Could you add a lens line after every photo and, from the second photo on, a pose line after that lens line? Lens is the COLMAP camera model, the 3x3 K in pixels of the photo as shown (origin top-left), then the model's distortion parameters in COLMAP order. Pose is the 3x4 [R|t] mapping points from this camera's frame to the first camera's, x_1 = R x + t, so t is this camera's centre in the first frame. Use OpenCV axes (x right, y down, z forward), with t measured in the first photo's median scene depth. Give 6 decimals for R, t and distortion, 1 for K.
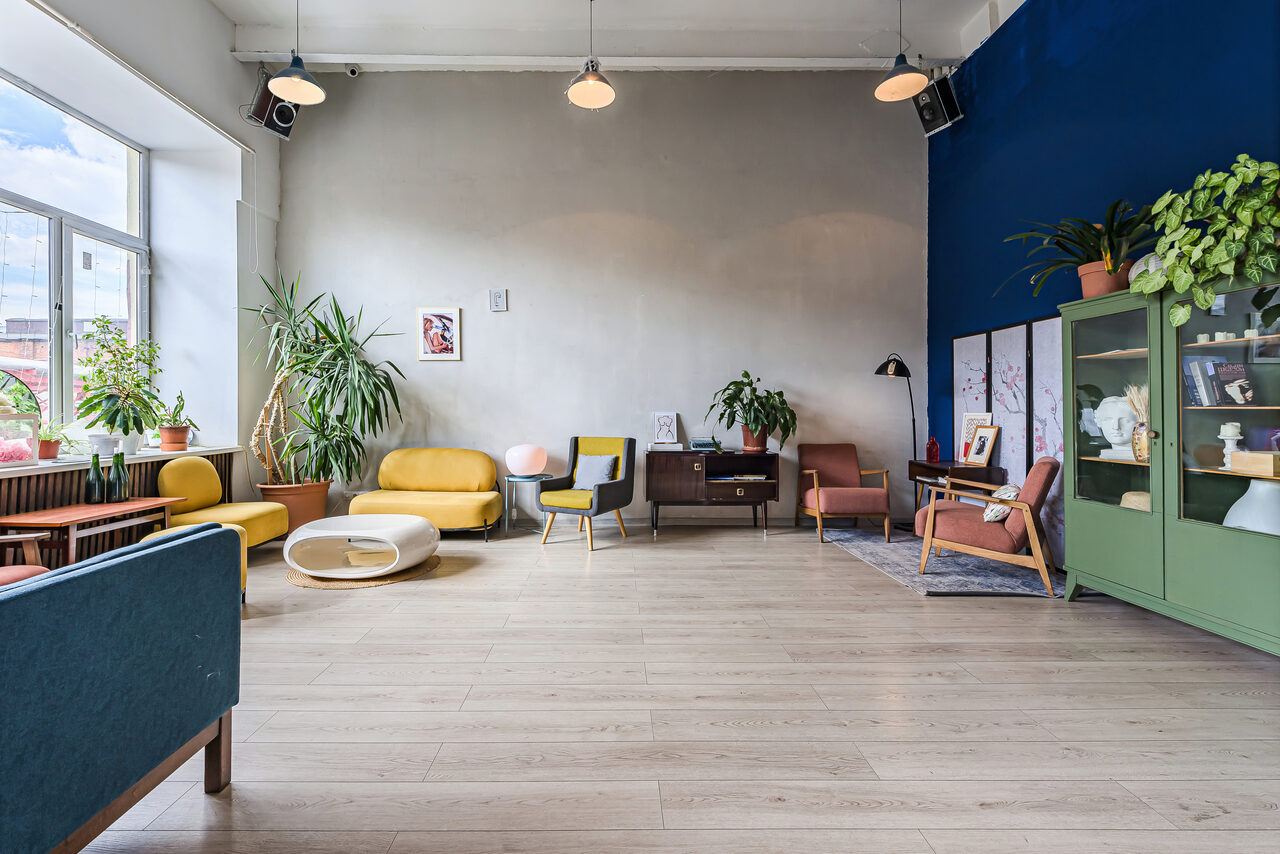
lens RADIAL K [[544.7, 0, 619.3], [0, 544.7, 413.6], [0, 0, 1]] dist [0.002199, 0.000176]
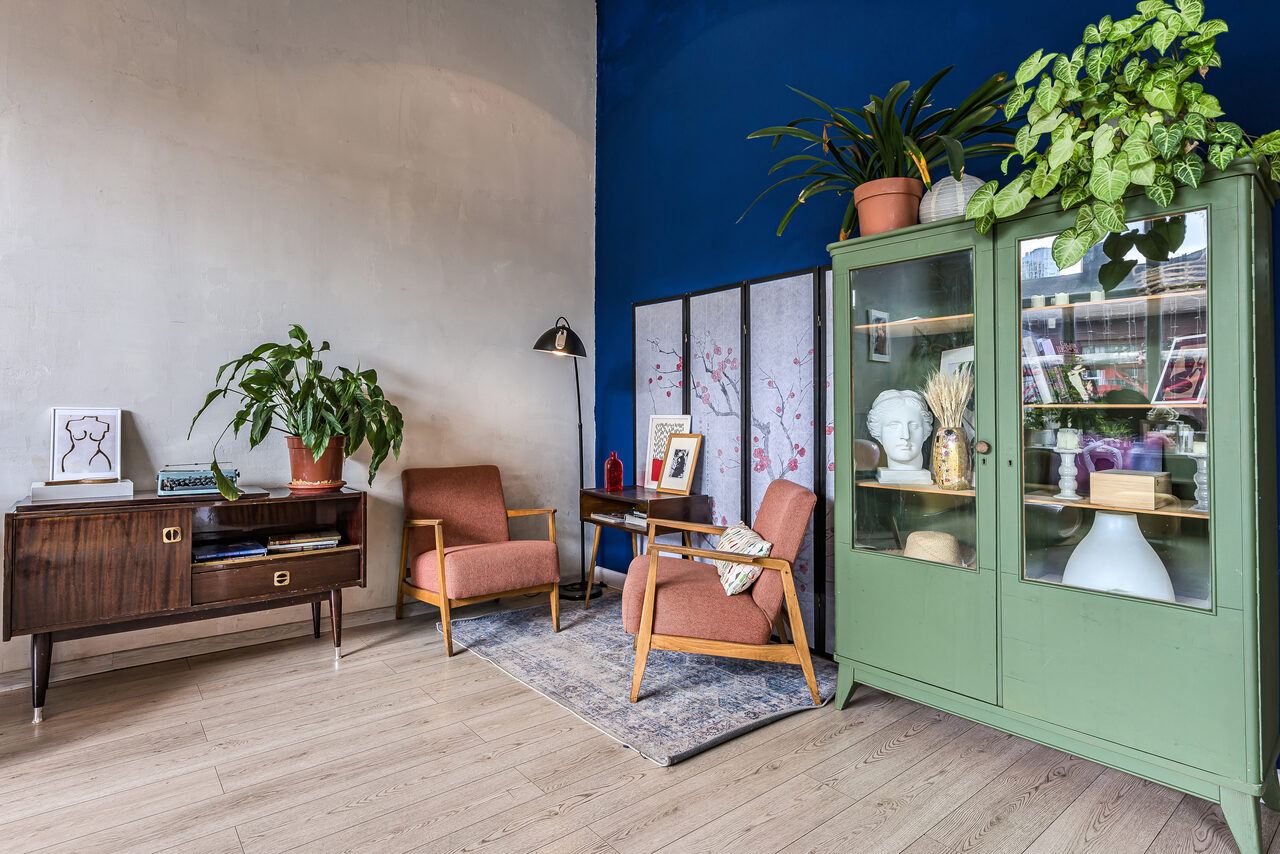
lens RADIAL K [[672.1, 0, 646.0], [0, 672.1, 418.0], [0, 0, 1]] dist [0.000540, 0.000111]
pose [[0.772866, 0.006924, 0.634531, 0.103762], [-0.006198, 0.999975, -0.003362, 0.005352], [-0.634539, -0.001334, 0.772890, 0.379700]]
